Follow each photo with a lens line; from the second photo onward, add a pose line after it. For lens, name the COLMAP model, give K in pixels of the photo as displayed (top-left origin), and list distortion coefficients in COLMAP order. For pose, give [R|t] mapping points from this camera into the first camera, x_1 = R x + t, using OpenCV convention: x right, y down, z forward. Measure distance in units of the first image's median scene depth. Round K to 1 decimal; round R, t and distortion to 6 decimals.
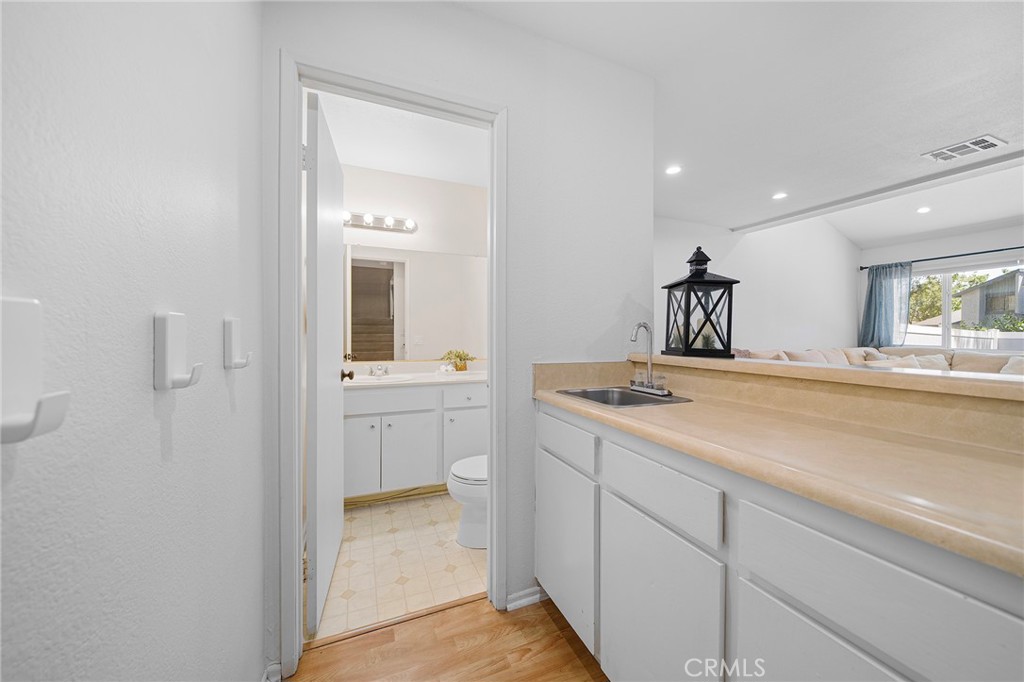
lens RADIAL K [[356.5, 0, 509.5], [0, 356.5, 336.8], [0, 0, 1]] dist [-0.004387, 0.000197]
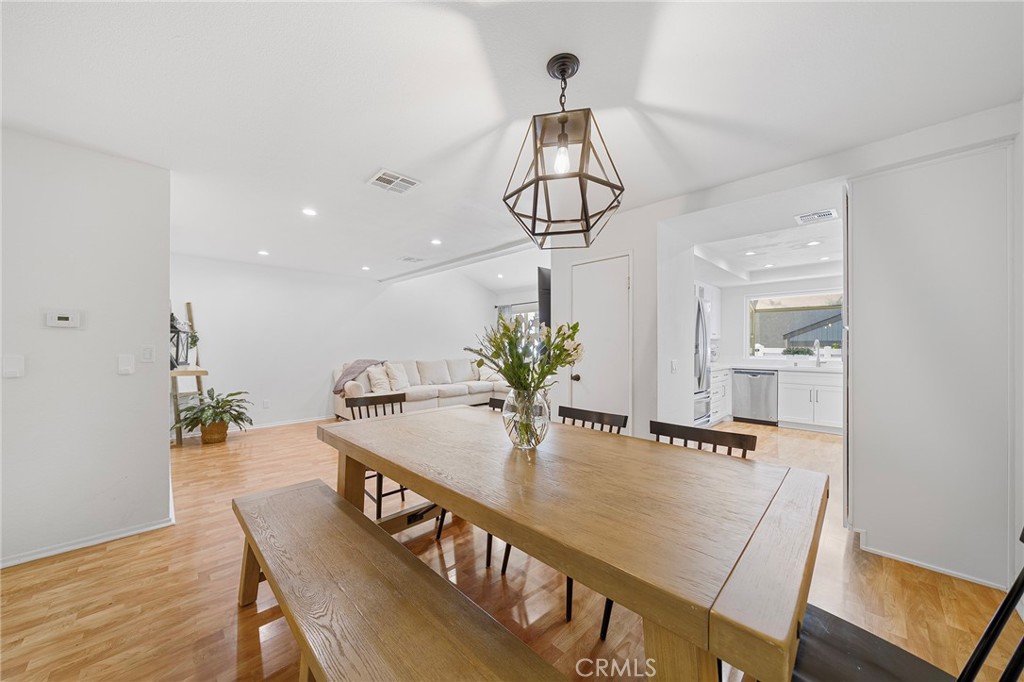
lens RADIAL K [[356.5, 0, 506.3], [0, 356.5, 345.8], [0, 0, 1]] dist [-0.004387, 0.000197]
pose [[0.929863, -0.004754, 0.367876, 0.601160], [0.010851, 0.999836, -0.014505, 0.002130], [-0.367746, 0.017480, 0.929762, -0.630832]]
